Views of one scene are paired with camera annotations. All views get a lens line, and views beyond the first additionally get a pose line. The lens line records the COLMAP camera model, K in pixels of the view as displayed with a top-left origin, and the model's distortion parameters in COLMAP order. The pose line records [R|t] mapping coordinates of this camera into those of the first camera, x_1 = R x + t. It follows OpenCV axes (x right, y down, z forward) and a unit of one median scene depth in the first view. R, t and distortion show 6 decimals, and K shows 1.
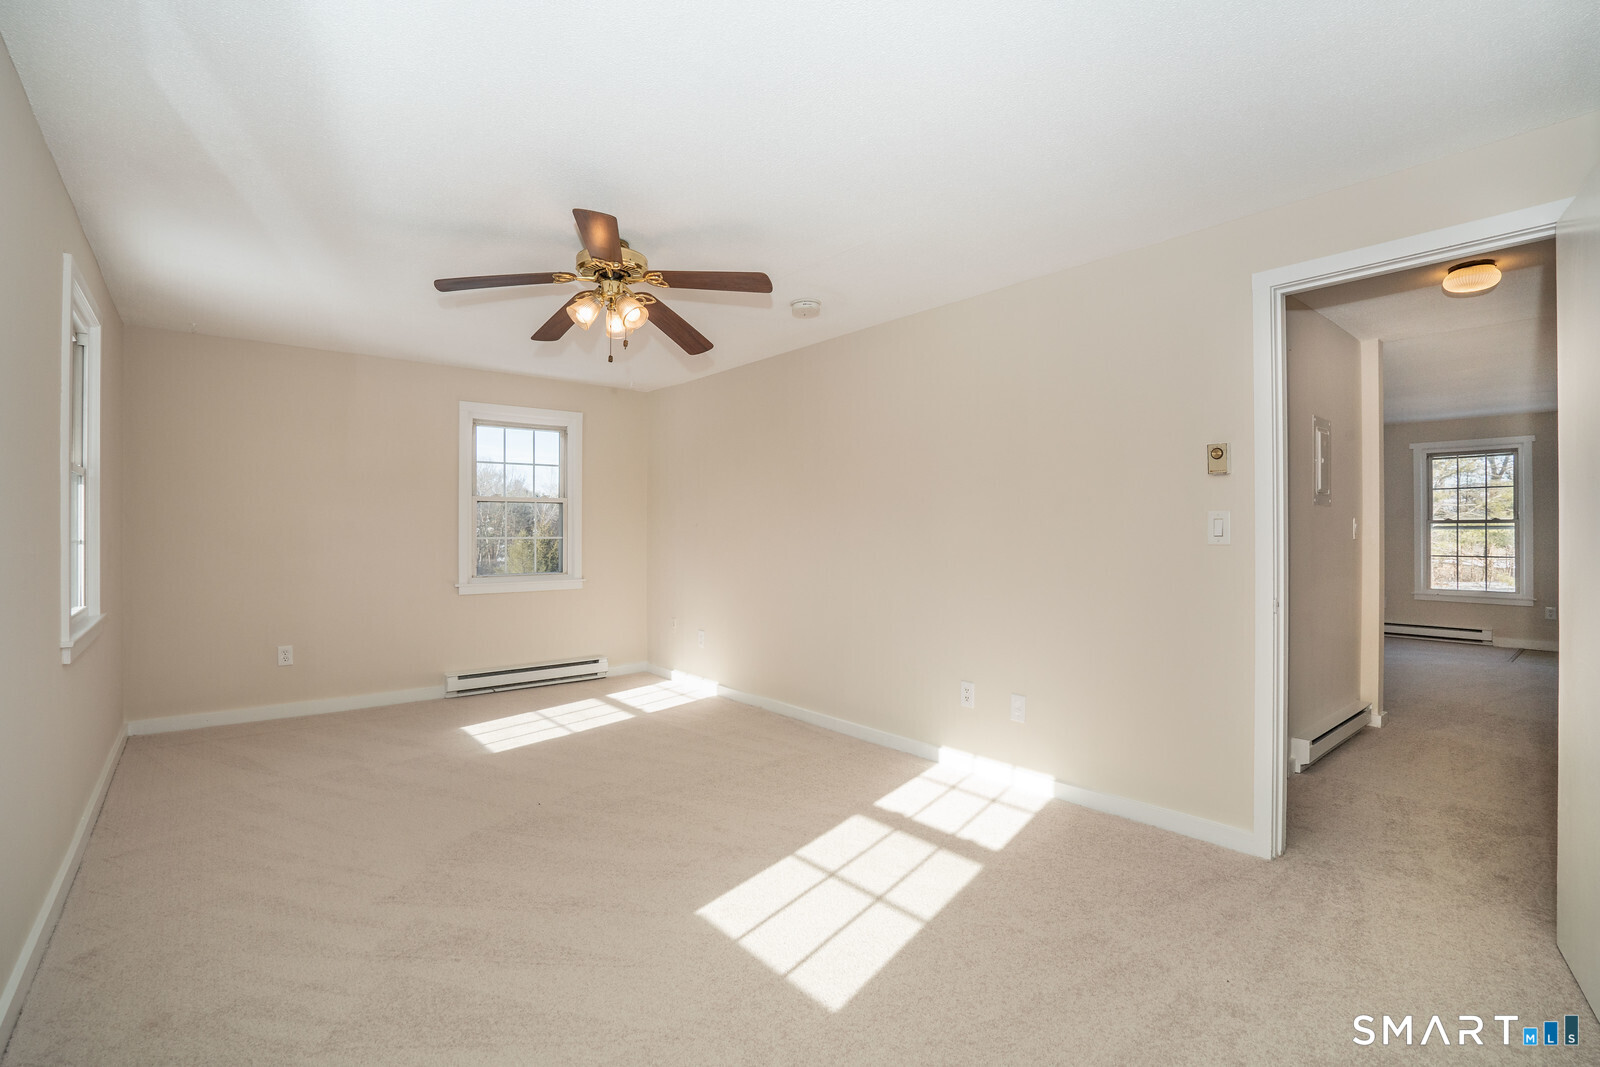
lens RADIAL K [[722.4, 0, 788.5], [0, 722.4, 532.4], [0, 0, 1]] dist [-0.020953, -0.000154]
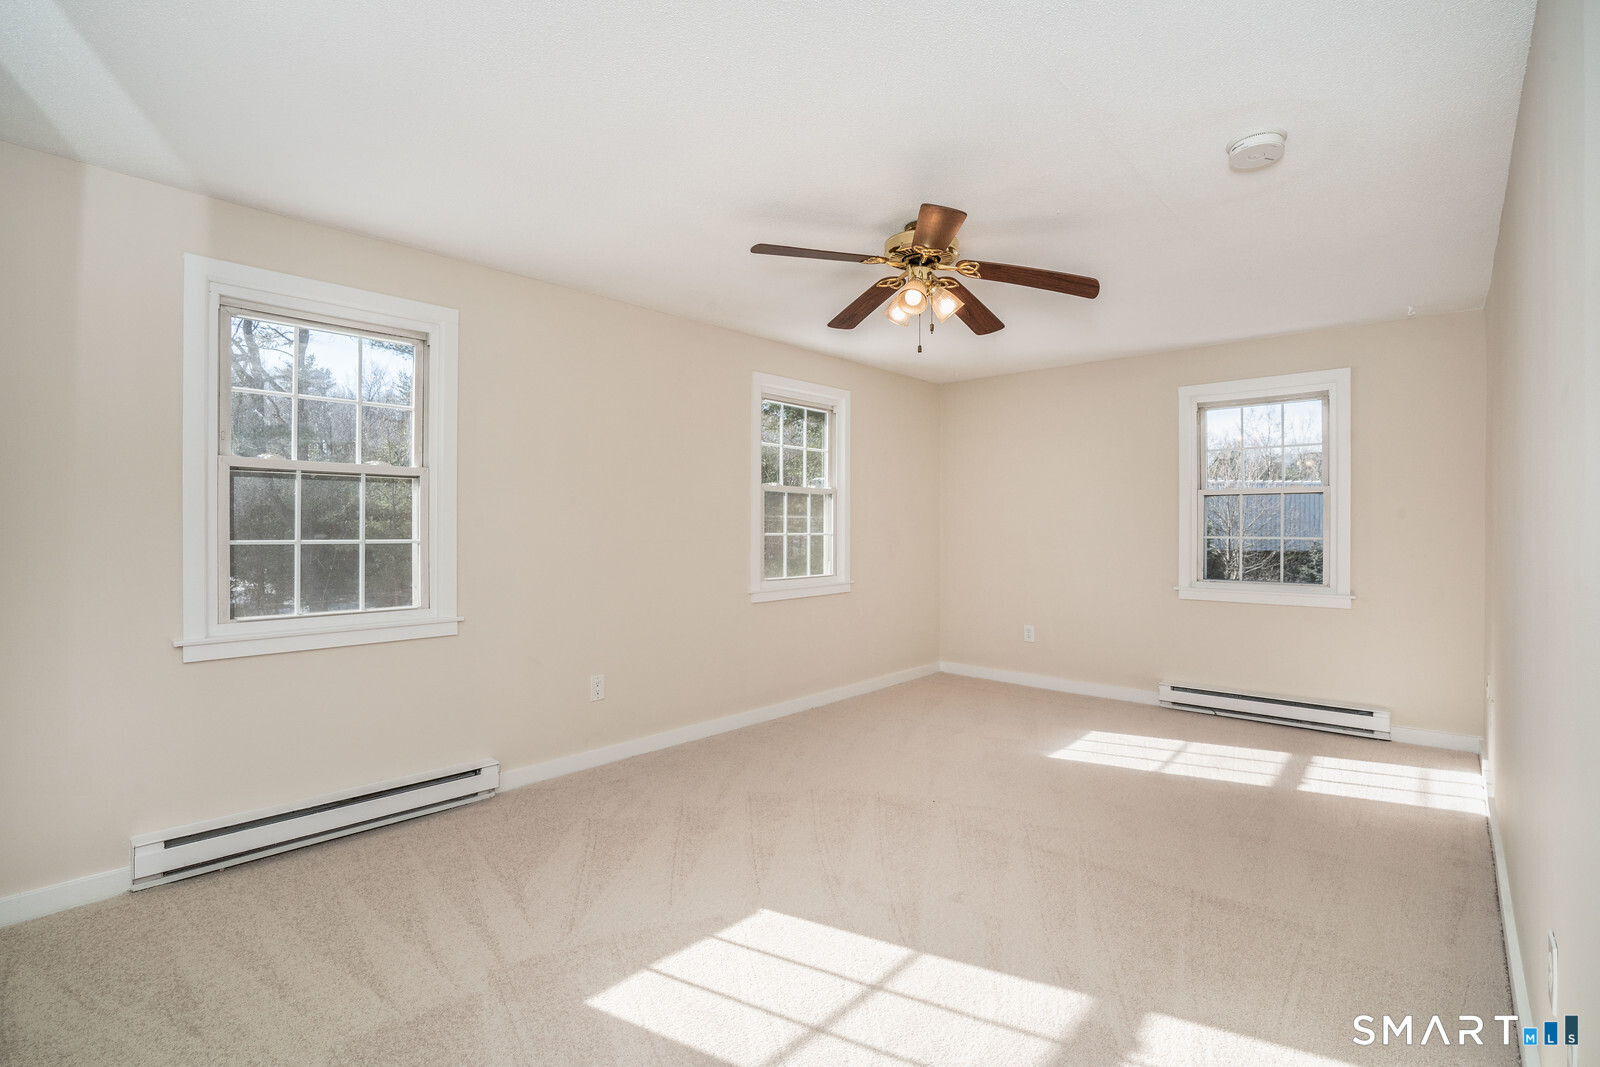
lens RADIAL K [[722.4, 0, 811.1], [0, 722.4, 530.5], [0, 0, 1]] dist [-0.020953, -0.000154]
pose [[0.161307, -0.000113, -0.986904, 0.428548], [-0.000032, 1.000000, -0.000120, -0.000382], [0.986904, 0.000051, 0.161307, 0.442391]]
